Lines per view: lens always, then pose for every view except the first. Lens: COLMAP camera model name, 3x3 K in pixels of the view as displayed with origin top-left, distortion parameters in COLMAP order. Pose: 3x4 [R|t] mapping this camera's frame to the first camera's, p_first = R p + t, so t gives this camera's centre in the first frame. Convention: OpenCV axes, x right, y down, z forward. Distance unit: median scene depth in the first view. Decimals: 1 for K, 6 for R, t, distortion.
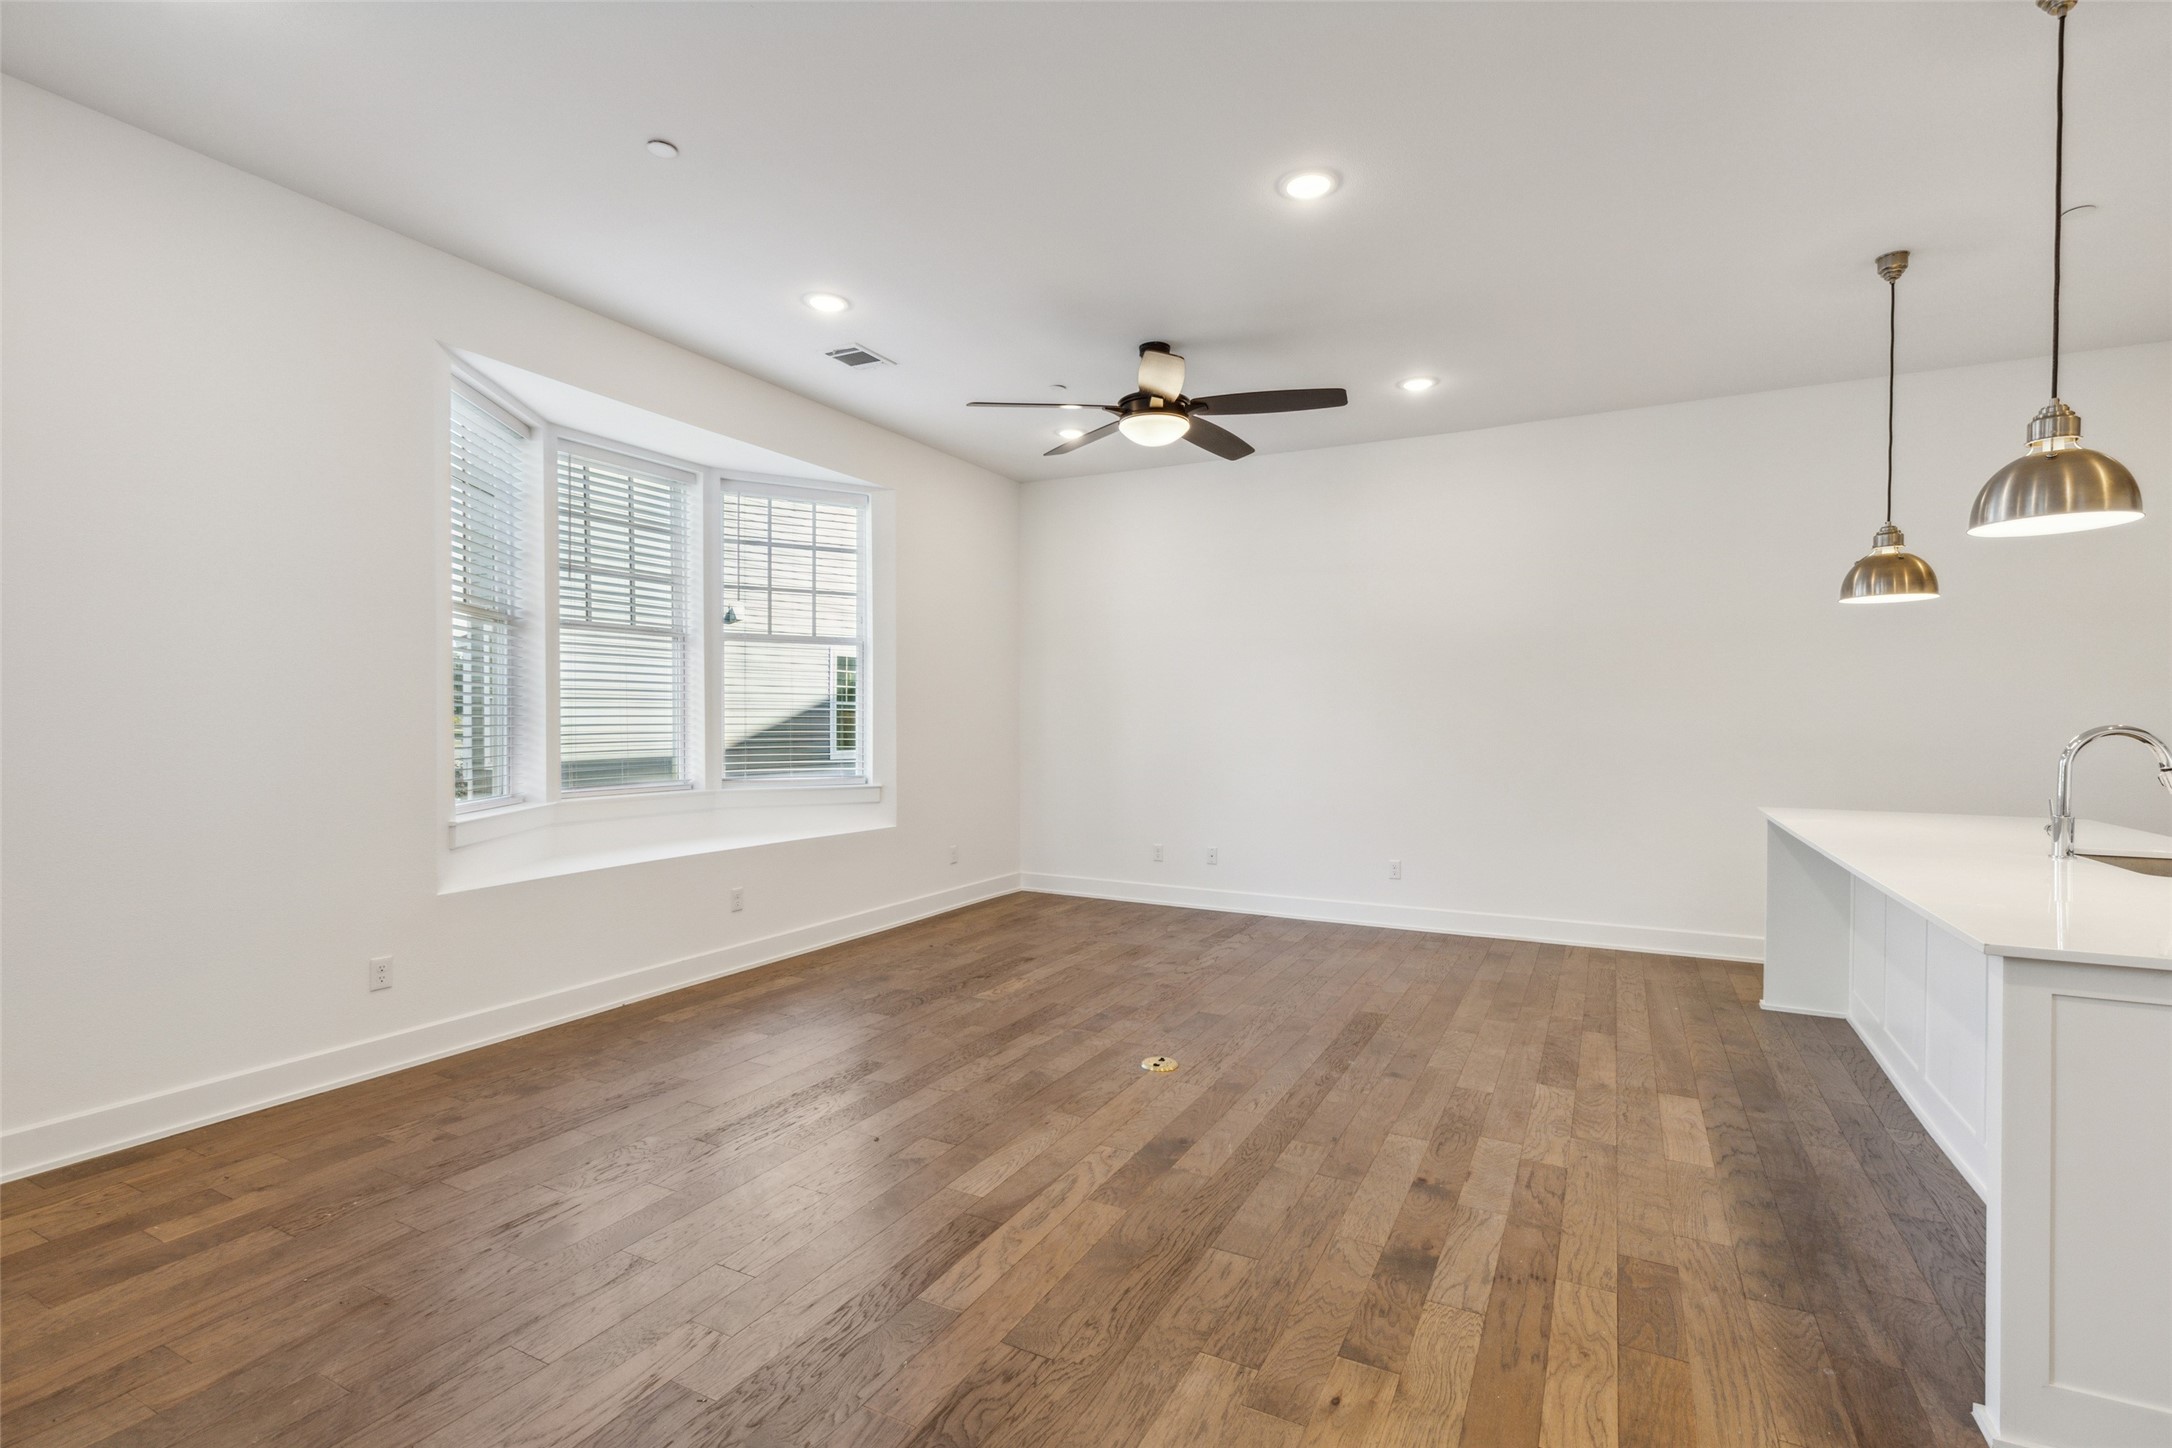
lens RADIAL K [[984.6, 0, 1105.0], [0, 984.6, 726.9], [0, 0, 1]] dist [0.007927, -0.001191]
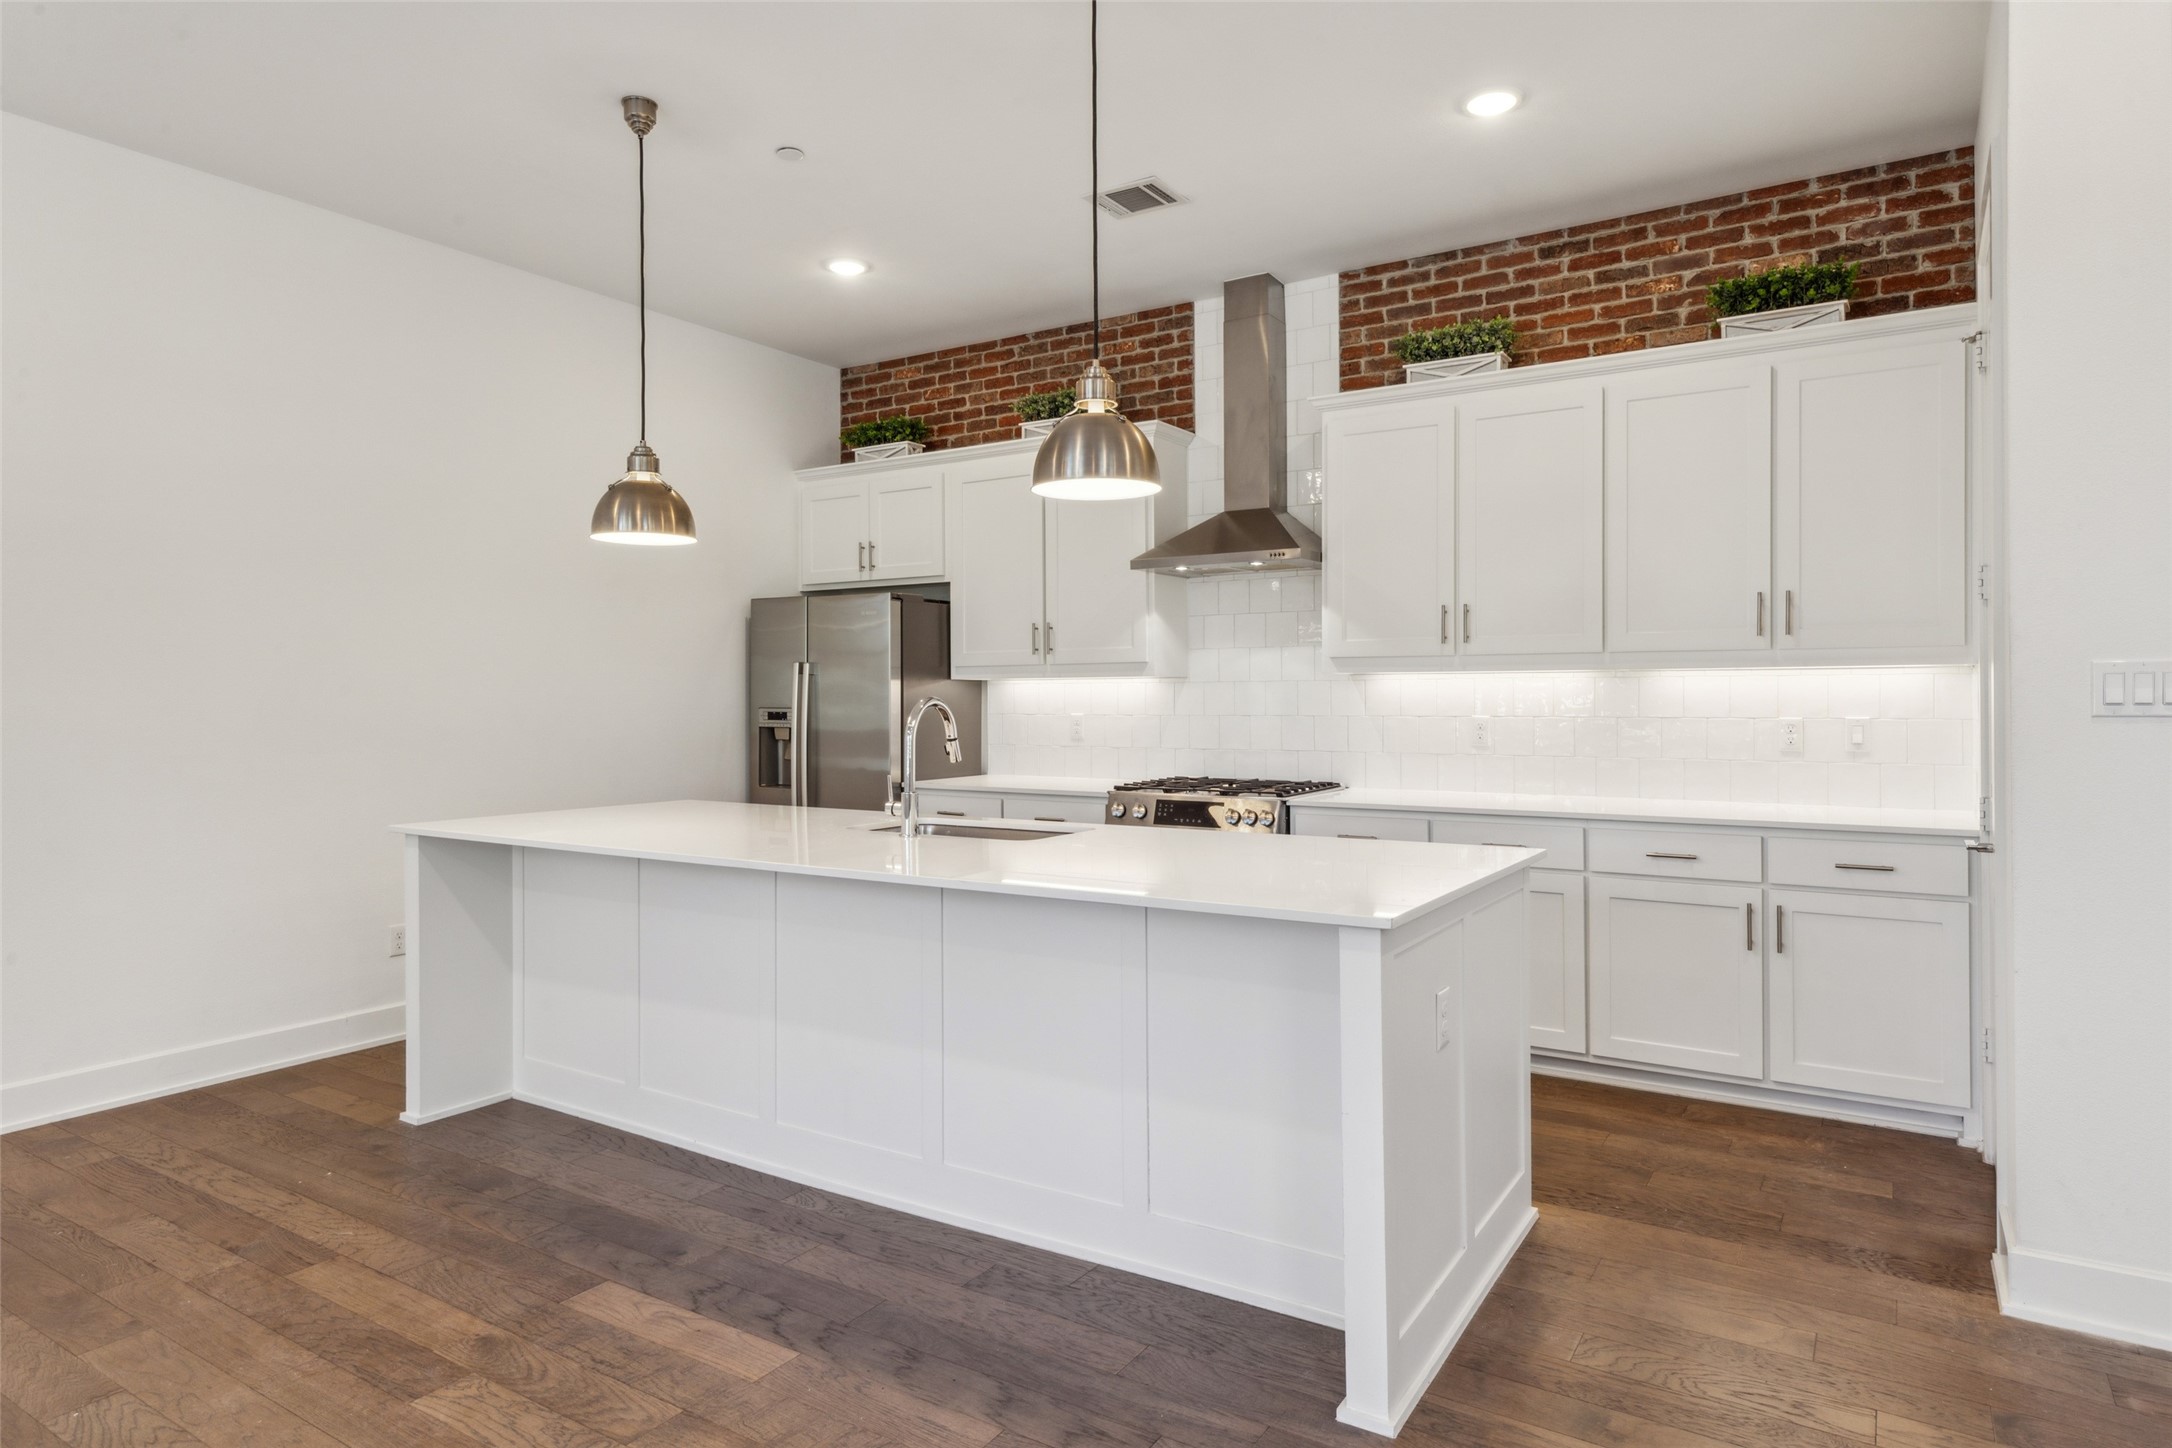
lens RADIAL K [[1251.0, 0, 1090.9], [0, 1251.0, 700.6], [0, 0, 1]] dist [0.015124, -0.006049]
pose [[0.093289, -0.006495, 0.995618, -0.170967], [0.012044, 0.999913, 0.005394, -0.002101], [-0.995566, 0.011488, 0.093359, 0.564857]]
